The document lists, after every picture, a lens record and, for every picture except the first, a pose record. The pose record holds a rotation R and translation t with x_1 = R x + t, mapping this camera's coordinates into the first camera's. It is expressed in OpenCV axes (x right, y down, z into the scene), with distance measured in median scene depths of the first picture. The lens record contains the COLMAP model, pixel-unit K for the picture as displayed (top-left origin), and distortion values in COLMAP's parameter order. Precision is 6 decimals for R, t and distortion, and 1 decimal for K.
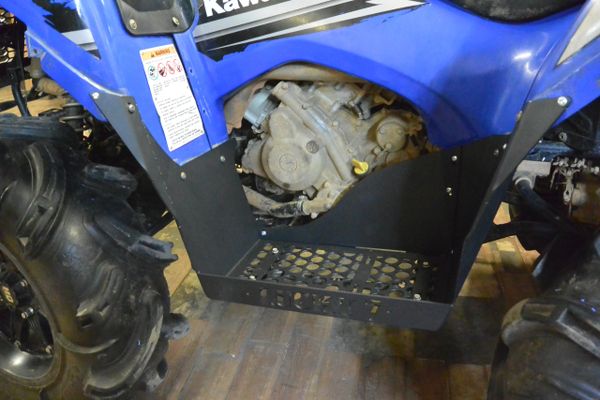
lens RADIAL K [[529.0, 0, 300.0], [0, 529.0, 200.0], [0, 0, 1]] dist [-0.117380, 0.003066]
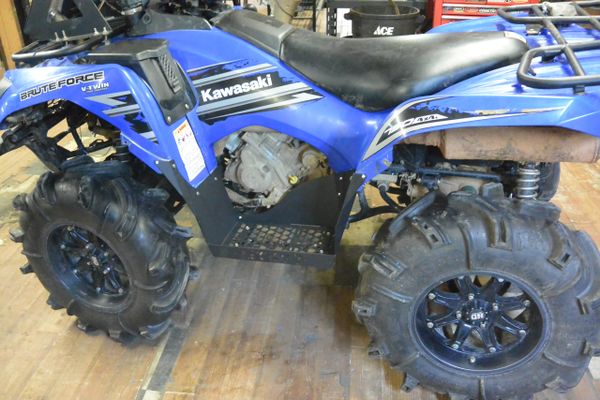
lens RADIAL K [[529.0, 0, 300.0], [0, 529.0, 200.0], [0, 0, 1]] dist [-0.117380, 0.003066]
pose [[0.996551, -0.042338, 0.071363, 0.006944], [0.034861, 0.994076, 0.102942, -0.180889], [-0.075299, -0.100099, 0.992124, -0.798500]]
